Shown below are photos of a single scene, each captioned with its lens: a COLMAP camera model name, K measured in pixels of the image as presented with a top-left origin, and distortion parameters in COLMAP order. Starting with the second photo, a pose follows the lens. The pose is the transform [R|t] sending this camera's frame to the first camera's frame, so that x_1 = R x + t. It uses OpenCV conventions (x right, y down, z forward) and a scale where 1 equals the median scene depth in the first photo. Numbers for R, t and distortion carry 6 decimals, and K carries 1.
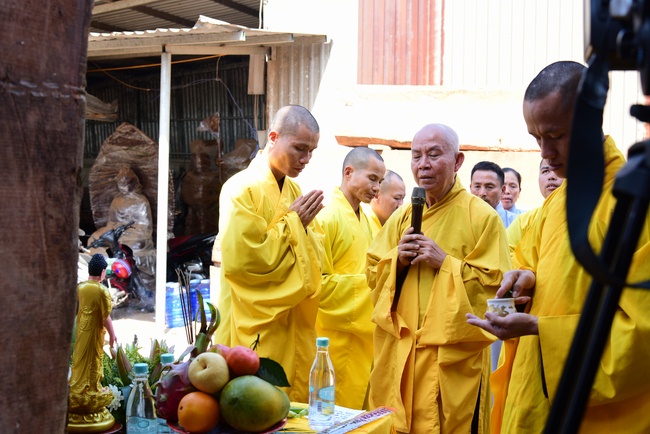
lens RADIAL K [[903.1, 0, 325.0], [0, 903.1, 217.0], [0, 0, 1]] dist [-0.248697, 0.003338]
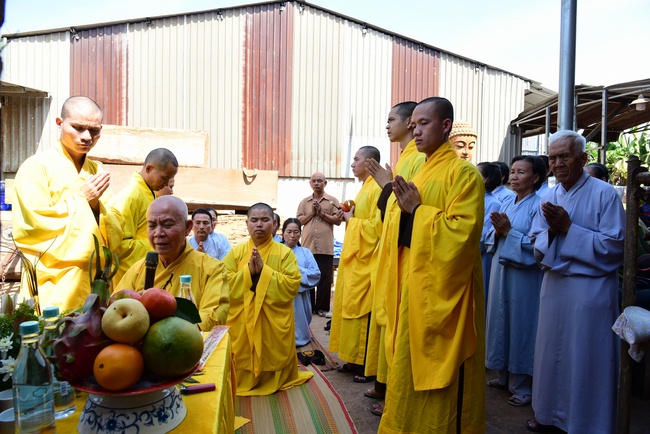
lens RADIAL K [[437.4, 0, 325.0], [0, 437.4, 217.0], [0, 0, 1]] dist [-0.045237, 0.001361]
pose [[0.811418, -0.019158, 0.584152, -0.121168], [0.014588, 0.999815, 0.012526, 0.034228], [-0.584284, -0.001643, 0.811548, 0.276783]]
